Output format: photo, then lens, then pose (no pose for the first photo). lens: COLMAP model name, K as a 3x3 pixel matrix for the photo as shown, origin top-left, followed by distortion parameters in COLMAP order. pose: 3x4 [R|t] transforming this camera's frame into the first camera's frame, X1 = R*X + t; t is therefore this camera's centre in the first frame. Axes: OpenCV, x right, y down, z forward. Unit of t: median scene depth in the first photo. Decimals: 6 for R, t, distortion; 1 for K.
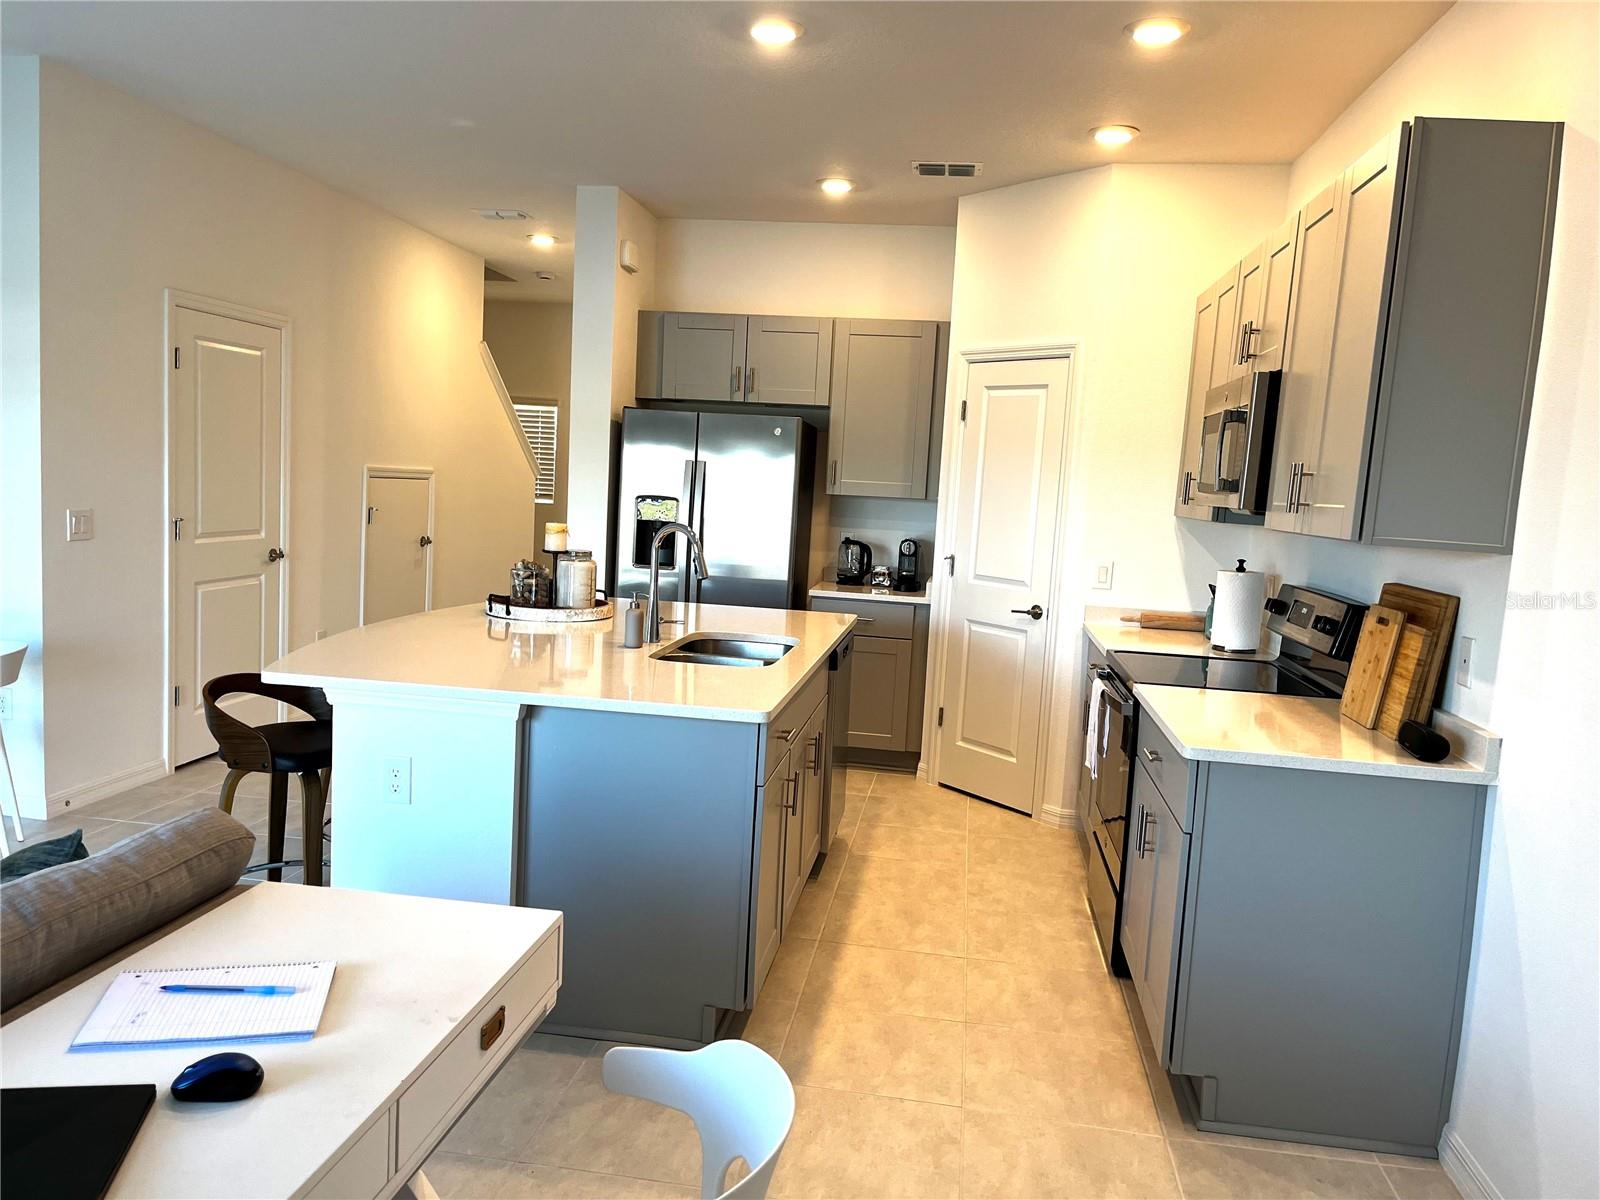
lens RADIAL K [[1202.1, 0, 800.0], [0, 1202.1, 600.0], [0, 0, 1]] dist [0.072329, -0.102514]
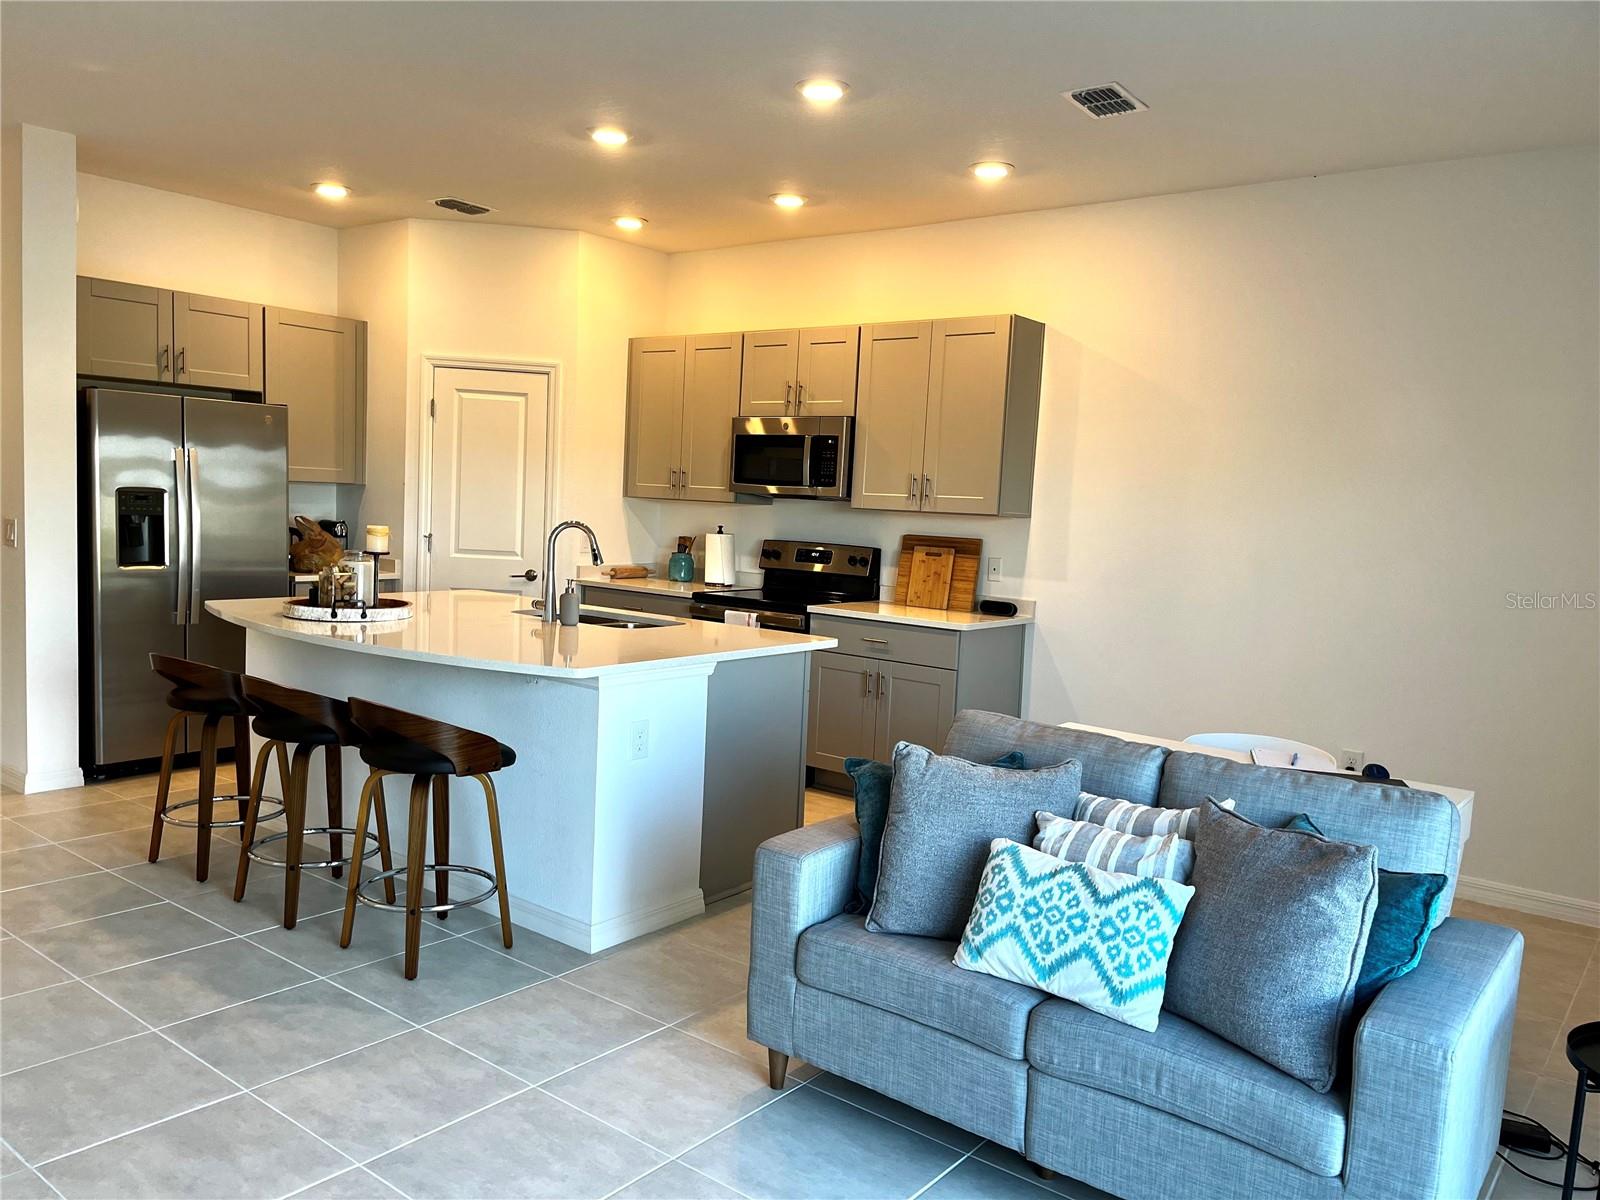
lens RADIAL K [[1206.5, 0, 791.4], [0, 1206.5, 600.9], [0, 0, 1]] dist [0.063841, -0.076355]
pose [[0.508670, -0.105394, 0.854487, -0.944759], [0.069502, 0.994267, 0.081260, -0.059658], [-0.858152, 0.018054, 0.513078, 0.155956]]
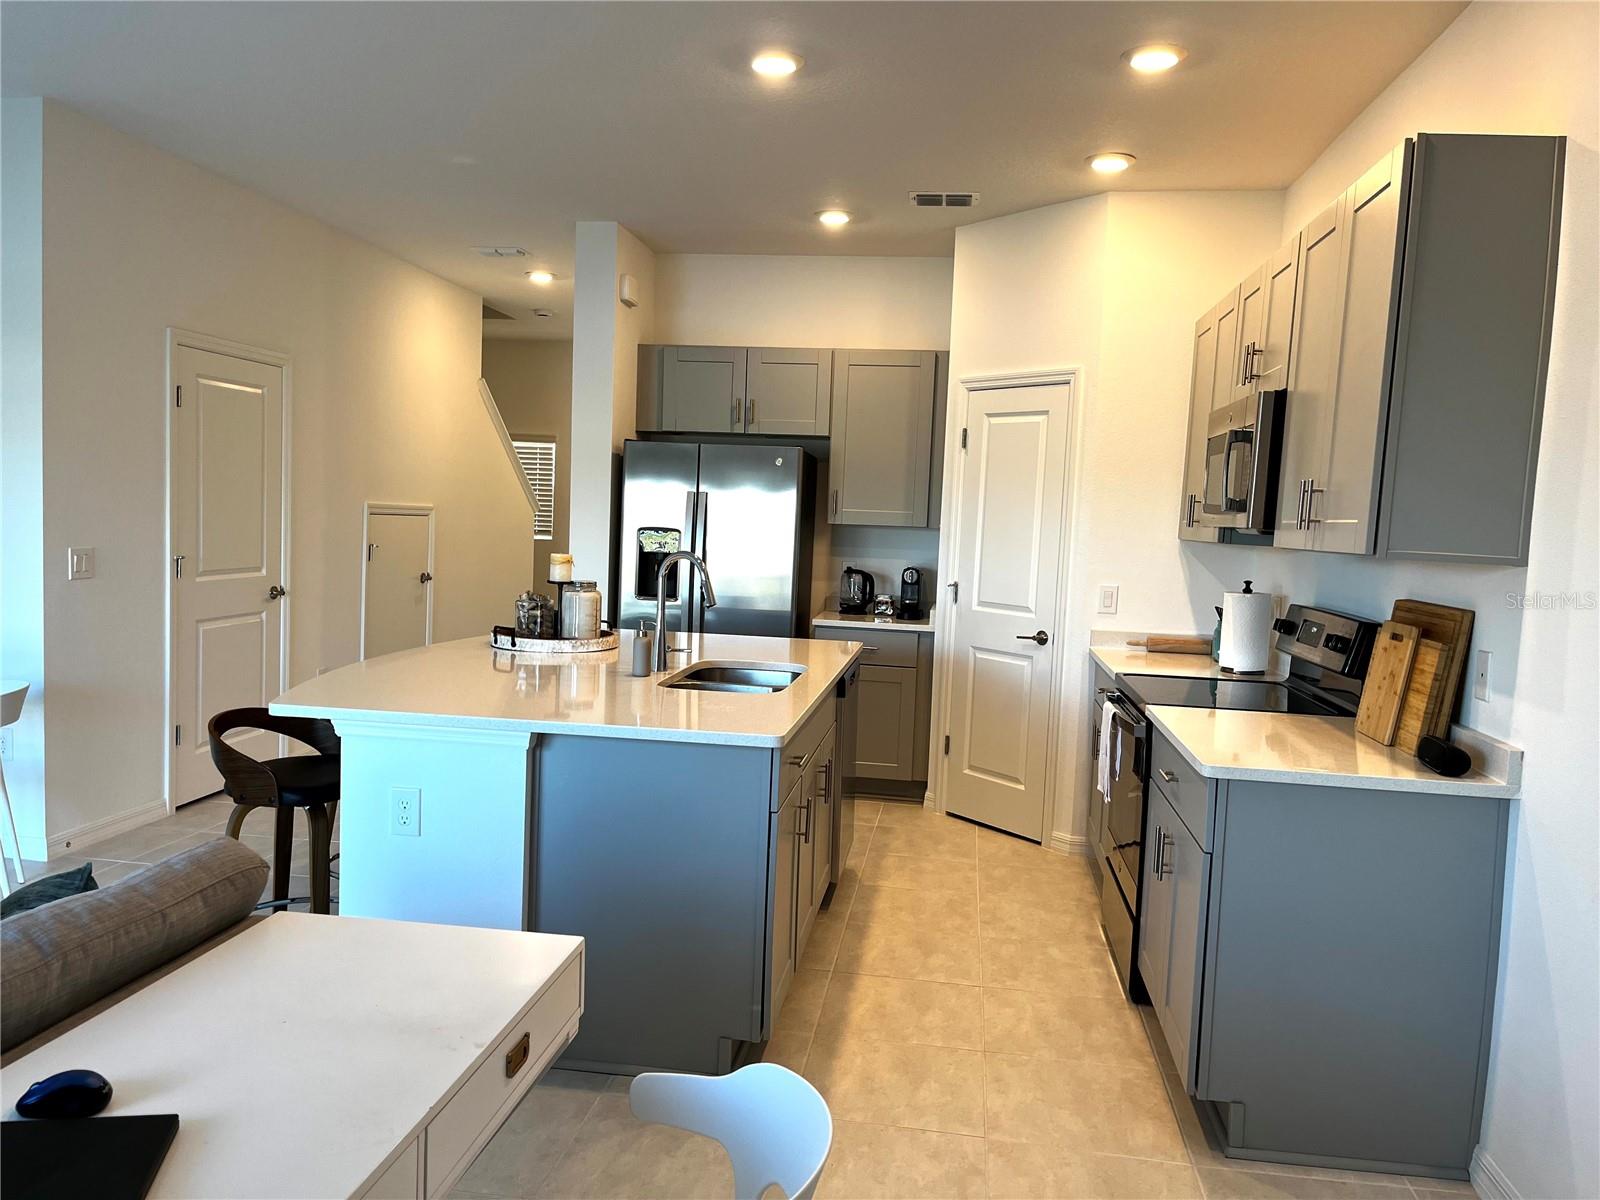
lens RADIAL K [[1202.1, 0, 800.0], [0, 1202.1, 600.0], [0, 0, 1]] dist [0.072329, -0.102514]
pose [[0.999894, -0.014089, 0.003778, -0.009078], [0.014194, 0.999466, -0.029435, 0.006785], [-0.003361, 0.029486, 0.999560, 0.003825]]
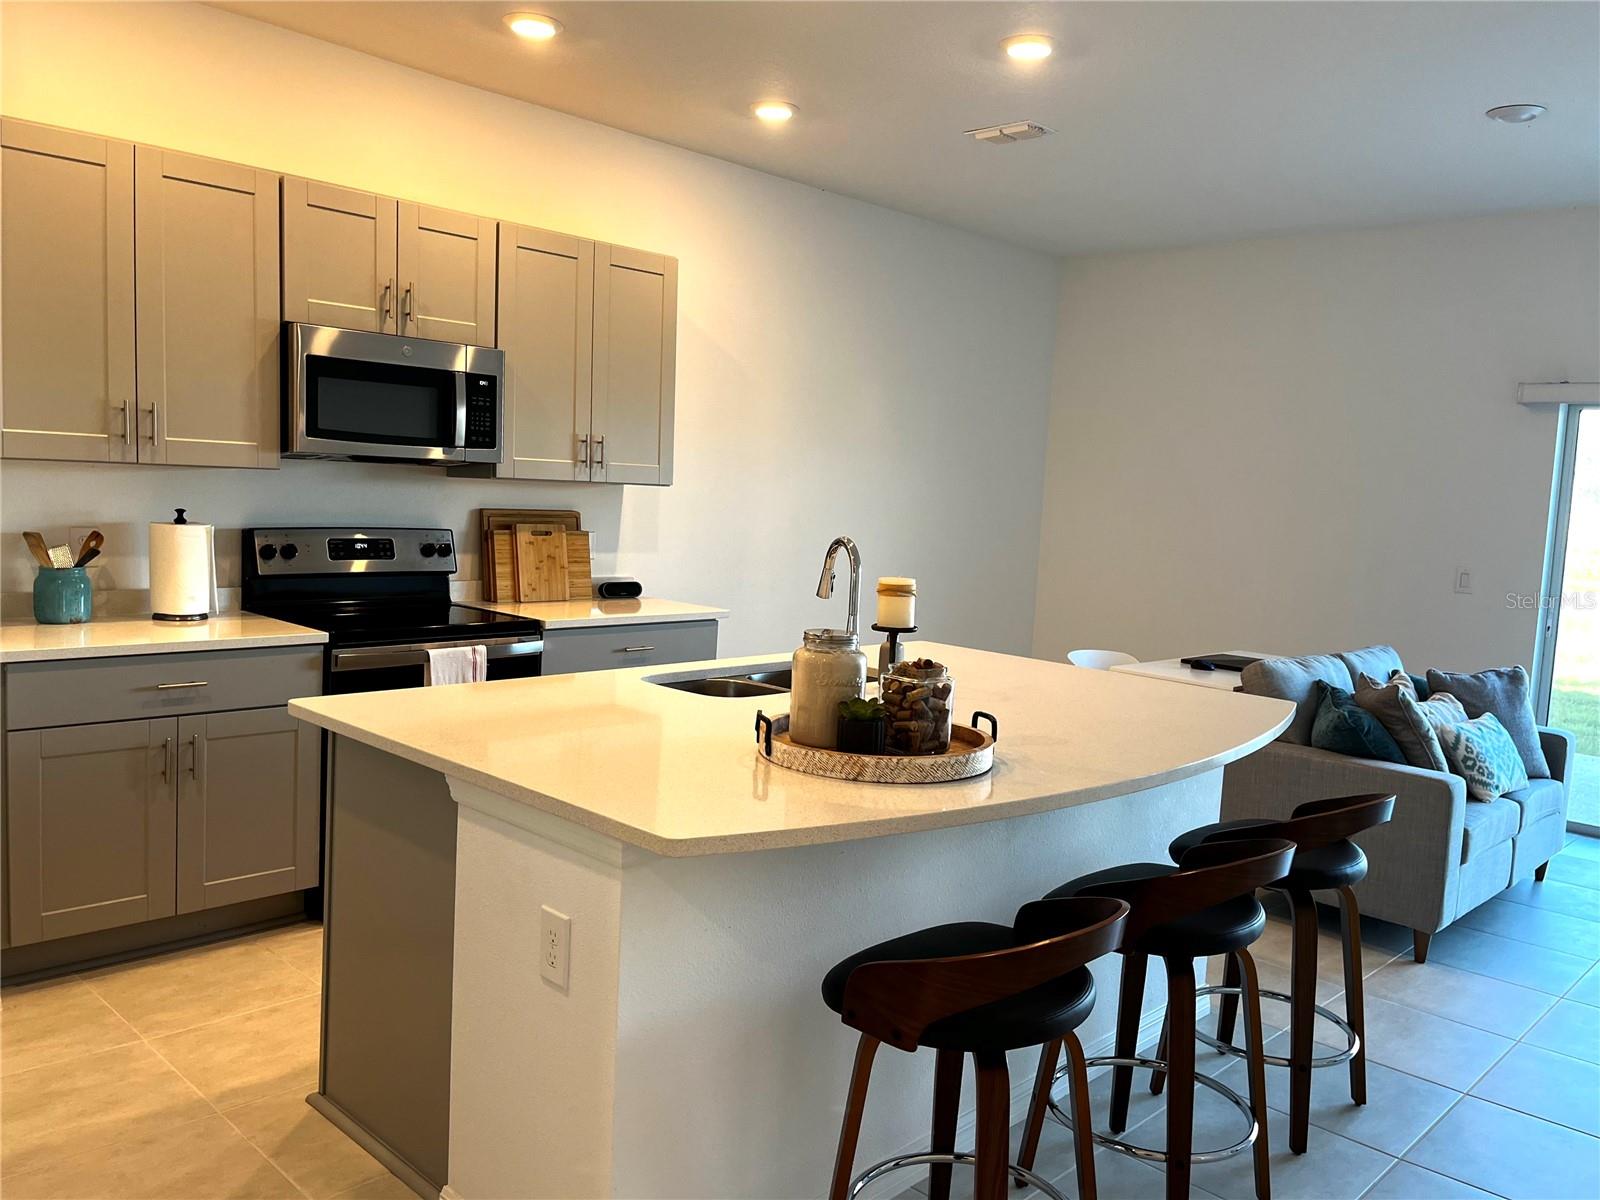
lens RADIAL K [[1261.0, 0, 780.7], [0, 1261.0, 599.4], [0, 0, 1]] dist [0.056597, -0.084755]
pose [[-0.800952, -0.150041, 0.579623, -0.512300], [-0.033158, 0.977721, 0.207272, -0.177222], [-0.597809, 0.146796, -0.788083, 1.533993]]
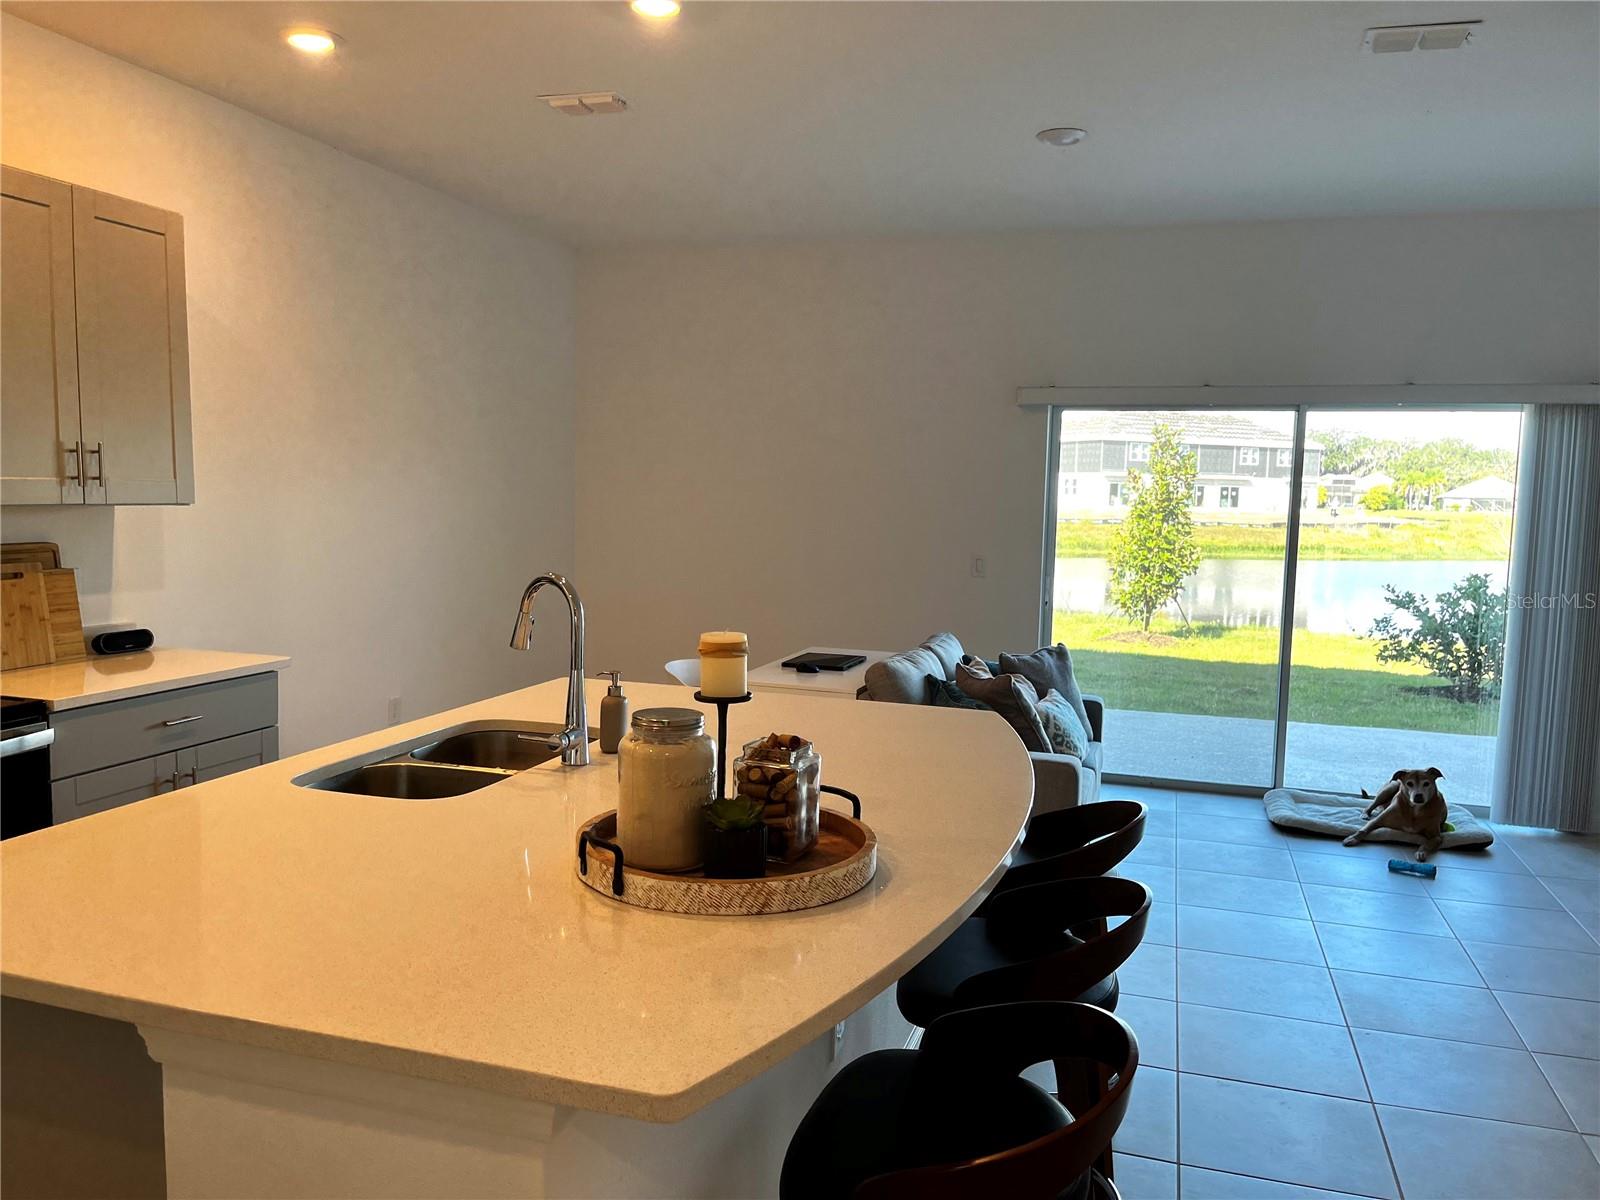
lens RADIAL K [[1228.5, 0, 800.0], [0, 1228.5, 600.0], [0, 0, 1]] dist [0.055760, -0.092685]
pose [[-0.984971, -0.091544, 0.146463, -0.305063], [-0.061846, 0.978692, 0.195800, -0.170019], [-0.161266, 0.183800, -0.969645, 1.470324]]
